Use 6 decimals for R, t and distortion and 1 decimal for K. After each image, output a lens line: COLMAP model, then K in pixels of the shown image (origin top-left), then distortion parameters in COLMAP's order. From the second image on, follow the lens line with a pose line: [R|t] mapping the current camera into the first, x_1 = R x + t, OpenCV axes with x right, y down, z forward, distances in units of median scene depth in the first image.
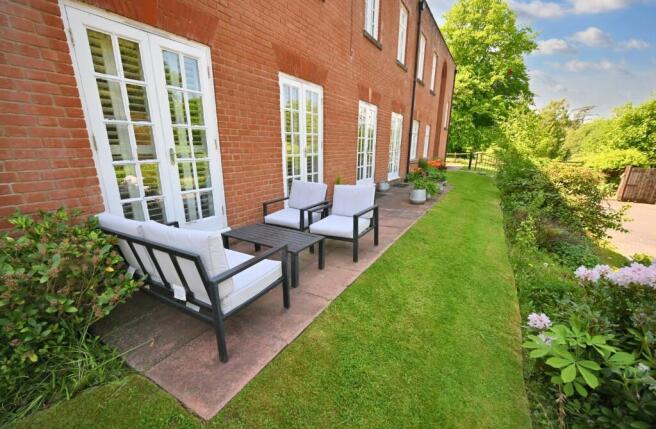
lens RADIAL K [[267.2, 0, 328.0], [0, 267.2, 214.5], [0, 0, 1]] dist [-0.000246, -0.000011]
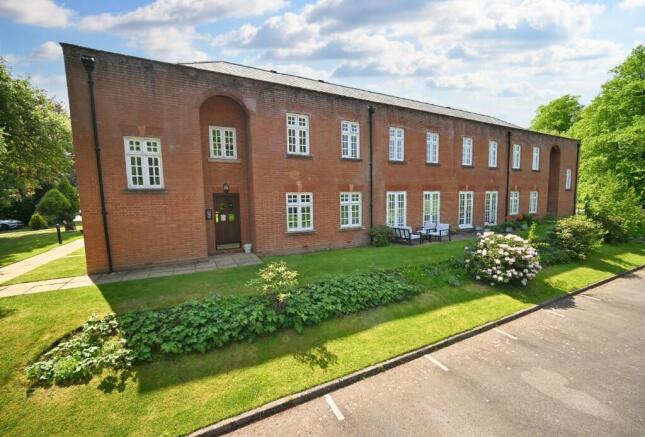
lens RADIAL K [[258.1, 0, 322.5], [0, 258.1, 218.5], [0, 0, 1]] dist [-0.000092, -0.000004]
pose [[0.842176, 0.029204, -0.538411, 0.445024], [-0.115827, 0.985020, -0.127747, 0.336972], [0.526615, 0.169948, 0.832943, -2.044091]]
